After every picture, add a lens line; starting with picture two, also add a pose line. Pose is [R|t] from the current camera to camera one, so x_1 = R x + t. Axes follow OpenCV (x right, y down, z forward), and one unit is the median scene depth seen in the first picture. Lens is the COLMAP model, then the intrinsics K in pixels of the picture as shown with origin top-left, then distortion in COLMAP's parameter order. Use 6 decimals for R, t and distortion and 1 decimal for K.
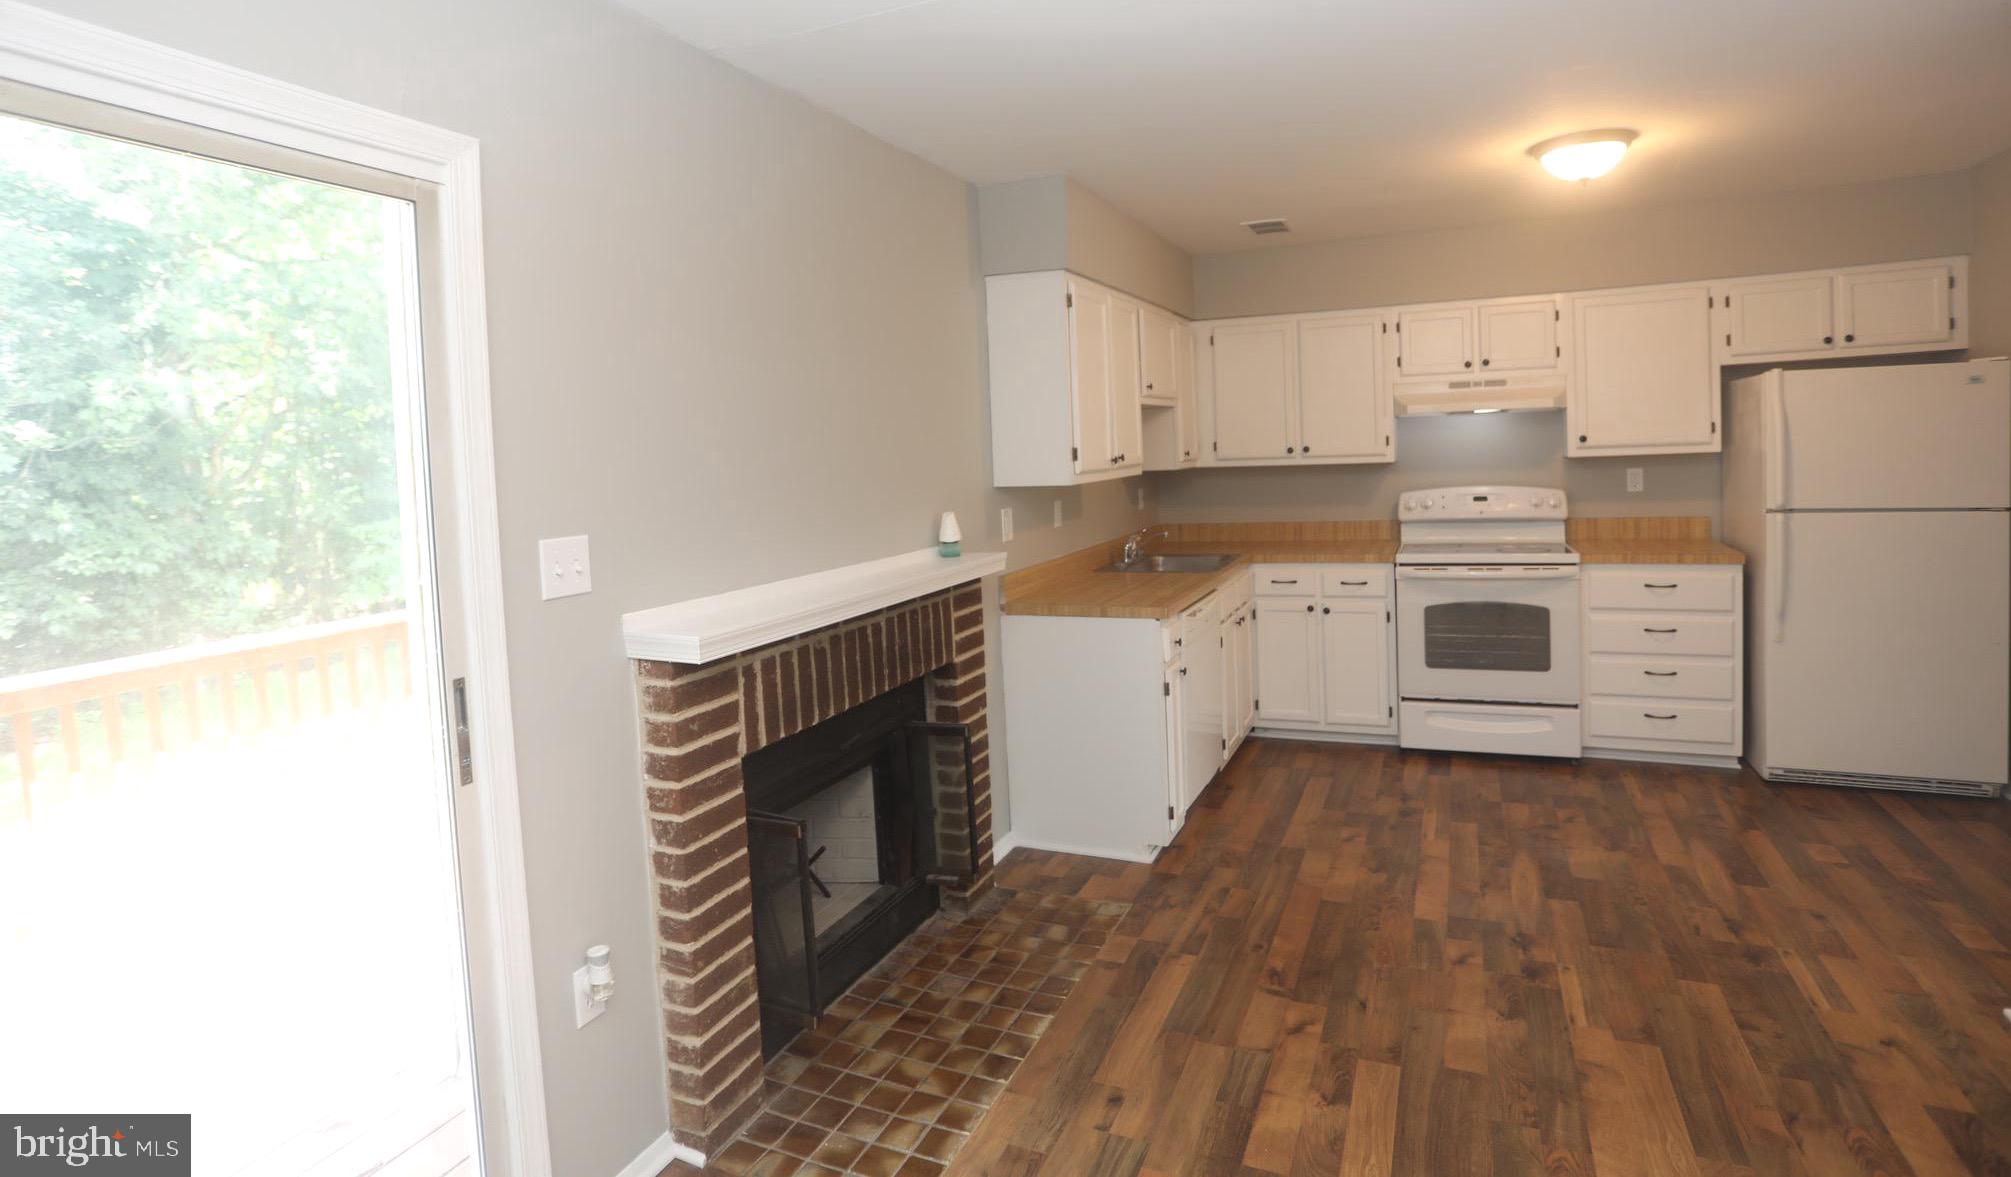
lens RADIAL K [[982.9, 0, 1023.2], [0, 982.9, 505.9], [0, 0, 1]] dist [-0.036752, 0.000944]
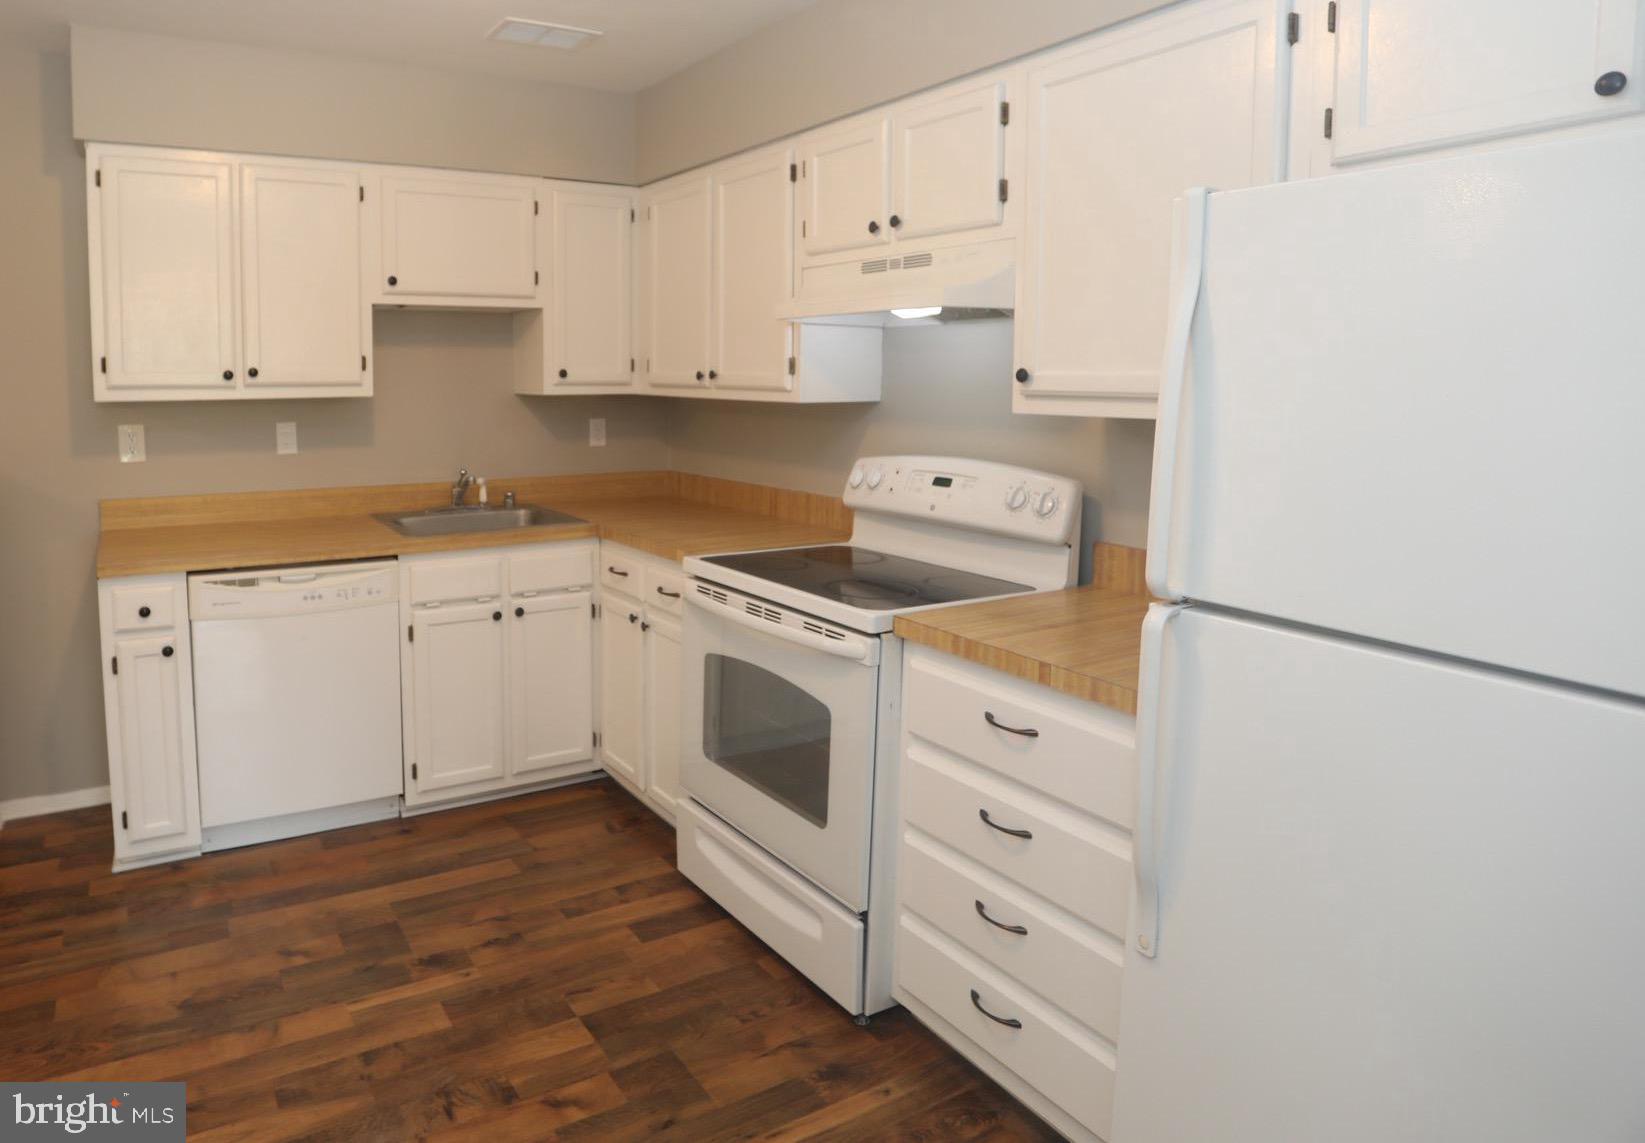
lens RADIAL K [[981.3, 0, 625.2], [0, 981.3, 458.9], [0, 0, 1]] dist [-0.074562, 0.033901]
pose [[0.768006, 0.097943, -0.632910, 0.905878], [-0.070747, 0.995163, 0.068153, -0.059174], [0.636524, -0.007565, 0.771220, 0.646702]]
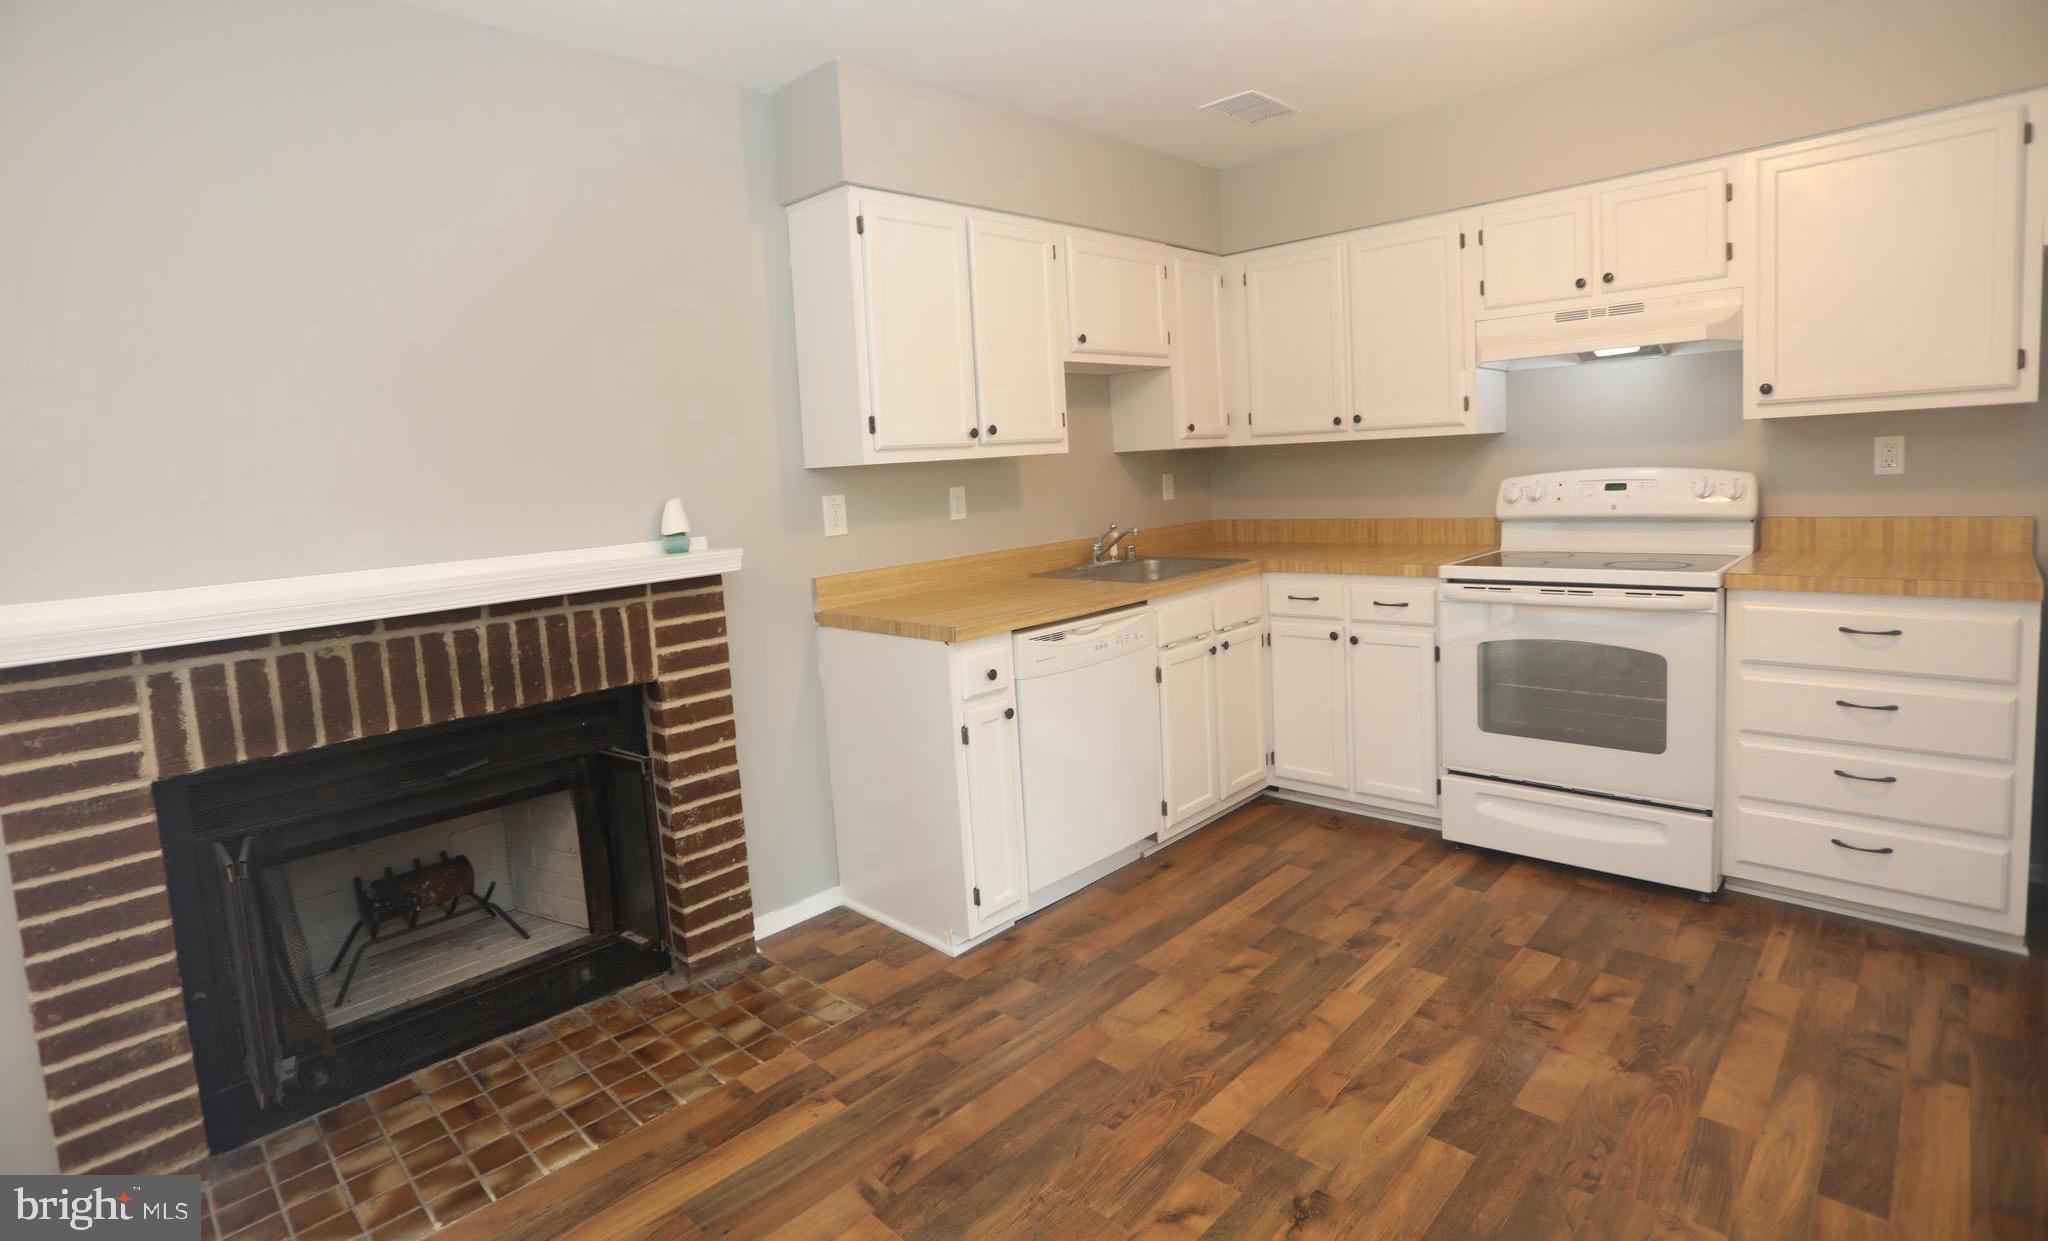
lens RADIAL K [[985.1, 0, 1024.4], [0, 985.1, 554.8], [0, 0, 1]] dist [-0.057609, 0.023628]
pose [[0.934414, 0.023260, -0.355427, 0.439209], [-0.004467, 0.998552, 0.053604, 0.007601], [0.356160, -0.048501, 0.933166, 0.310866]]
